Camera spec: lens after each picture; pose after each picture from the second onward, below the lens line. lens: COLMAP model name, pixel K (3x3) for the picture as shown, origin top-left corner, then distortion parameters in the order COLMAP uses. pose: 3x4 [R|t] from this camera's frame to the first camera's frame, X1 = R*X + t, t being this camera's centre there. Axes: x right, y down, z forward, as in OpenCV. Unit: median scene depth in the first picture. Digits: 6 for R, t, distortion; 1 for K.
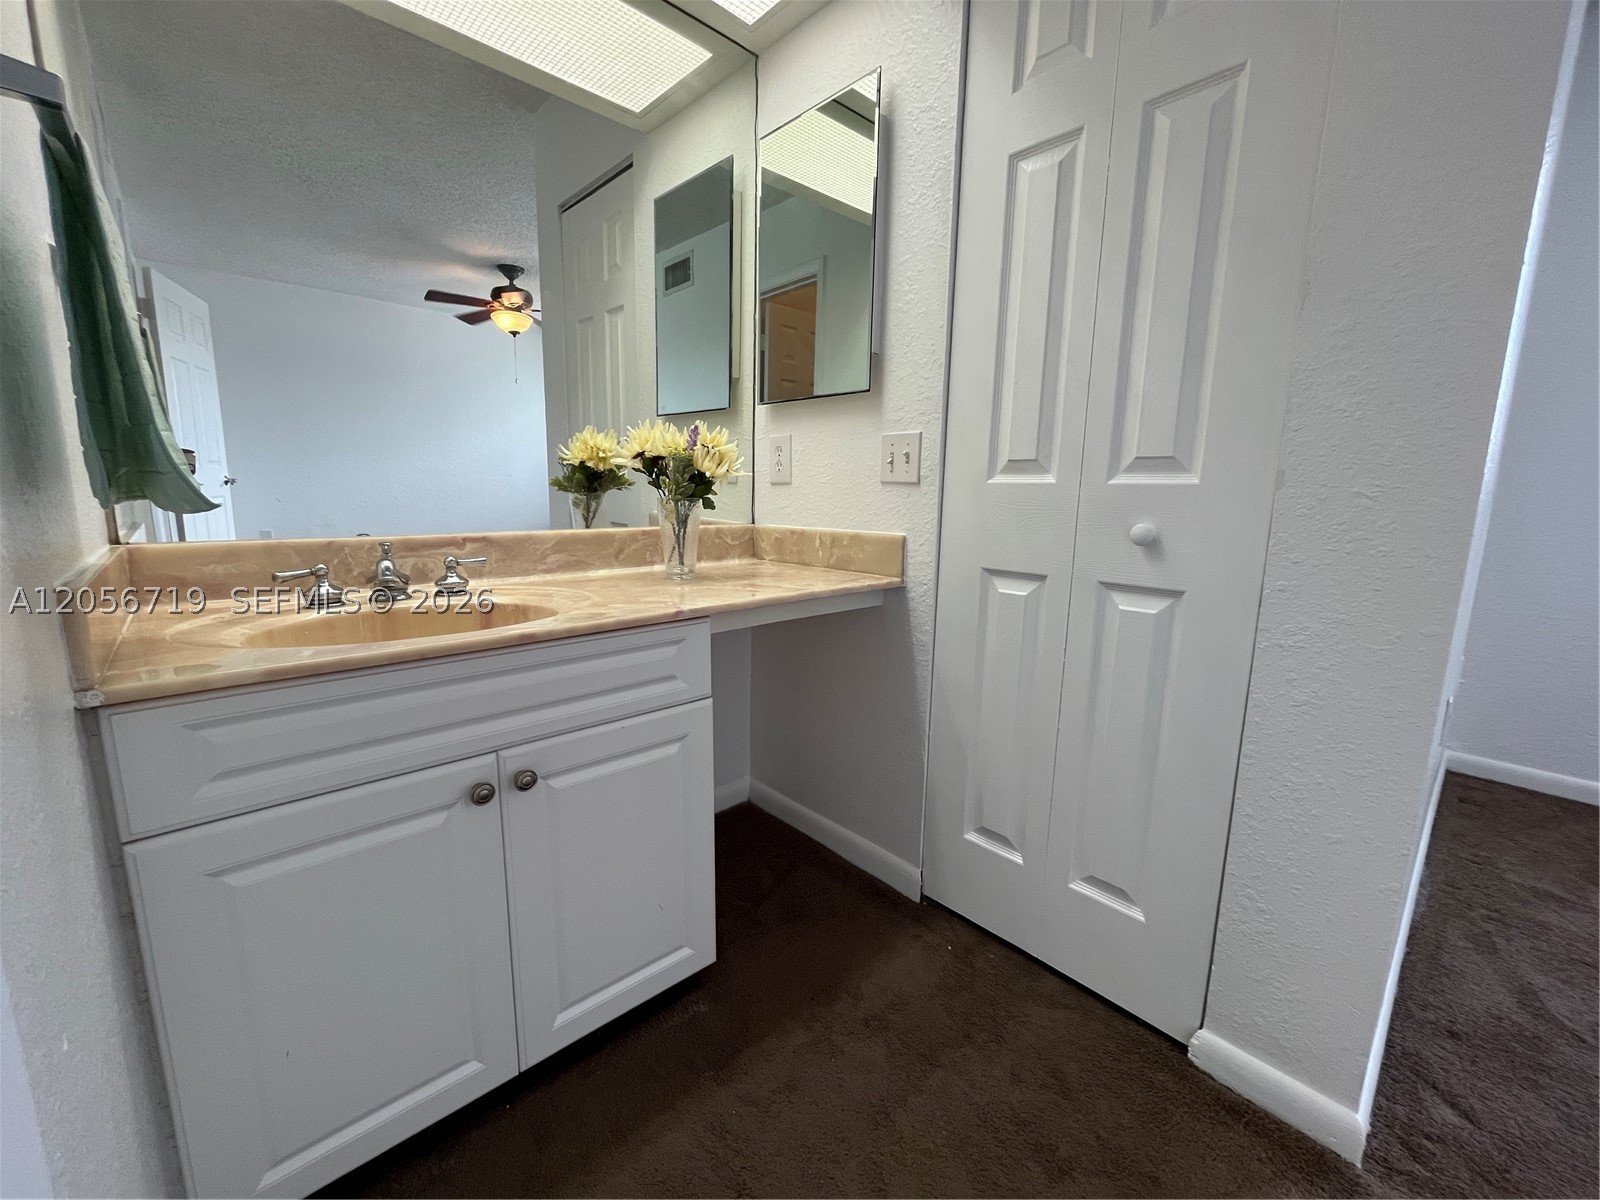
lens RADIAL K [[641.8, 0, 799.3], [0, 641.8, 600.9], [0, 0, 1]] dist [0.001107, 0.000079]
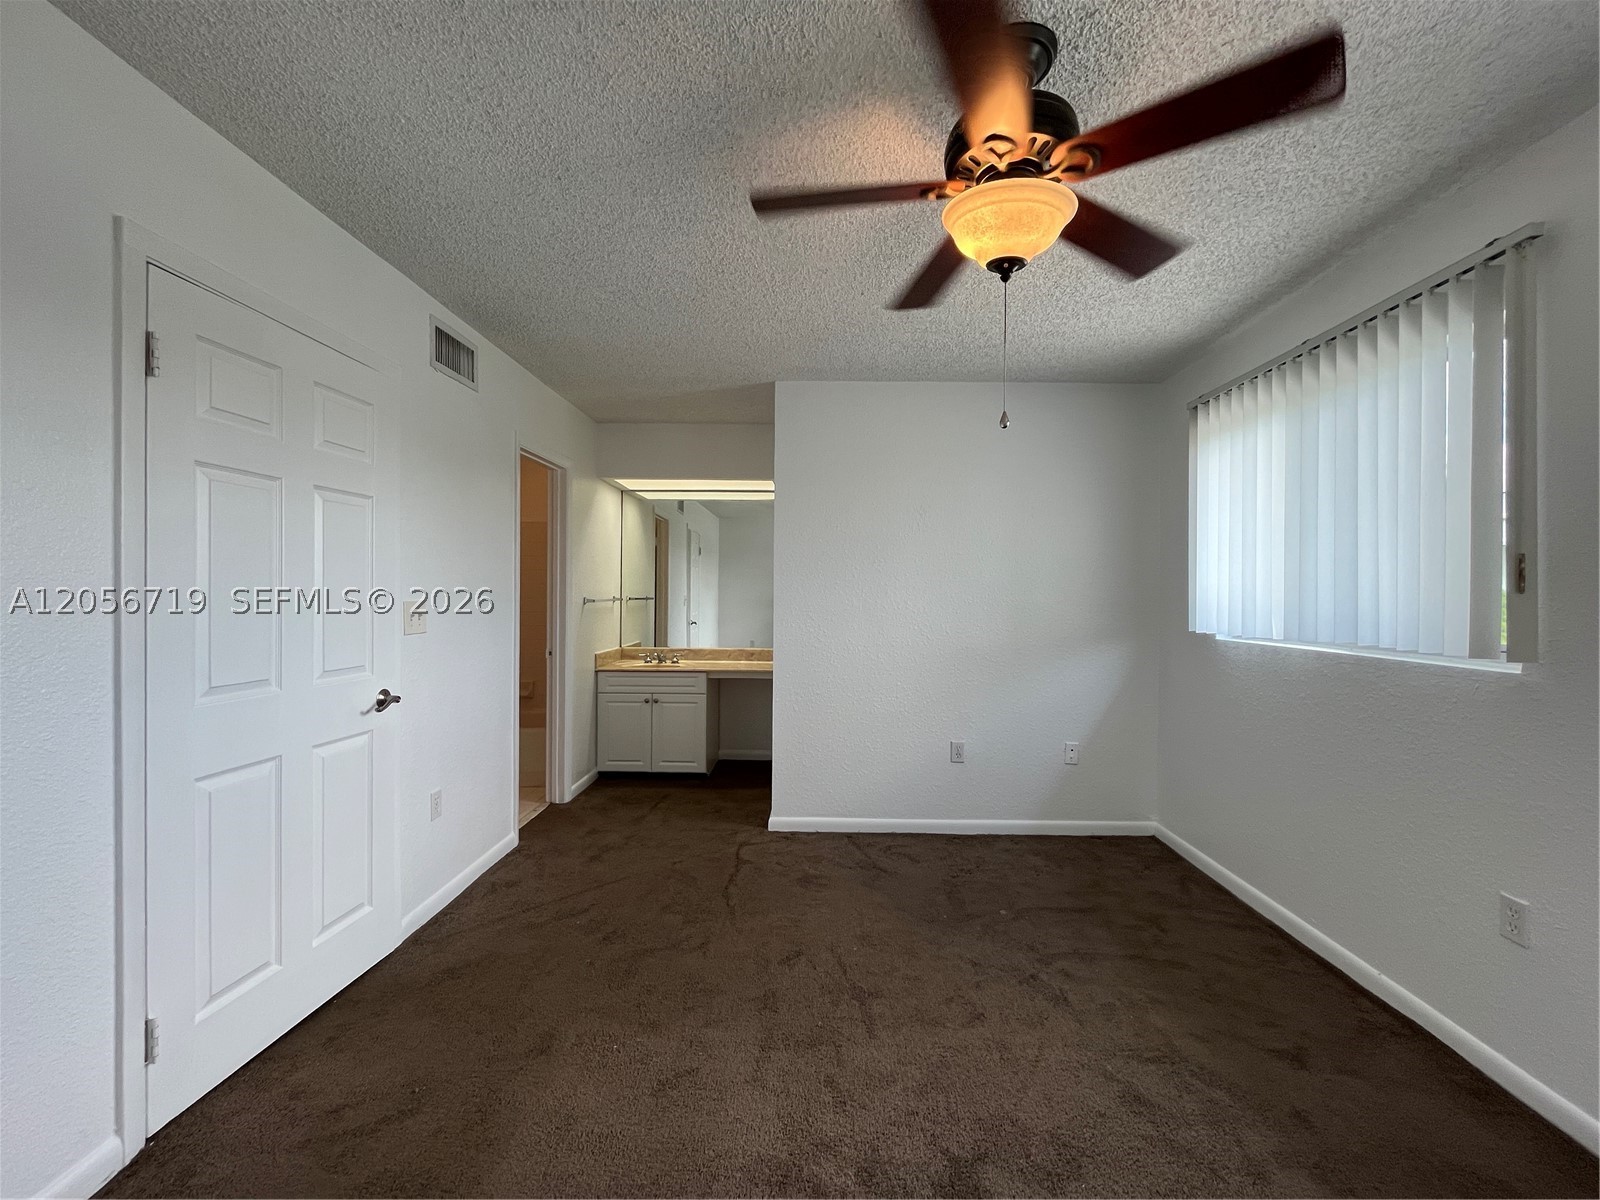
lens RADIAL K [[641.8, 0, 801.6], [0, 641.8, 602.5], [0, 0, 1]] dist [0.001107, 0.000079]
pose [[0.699970, -0.014725, -0.714020, 3.040267], [-0.112278, 0.985086, -0.130384, 0.051431], [0.705291, 0.171434, 0.687877, -1.317145]]
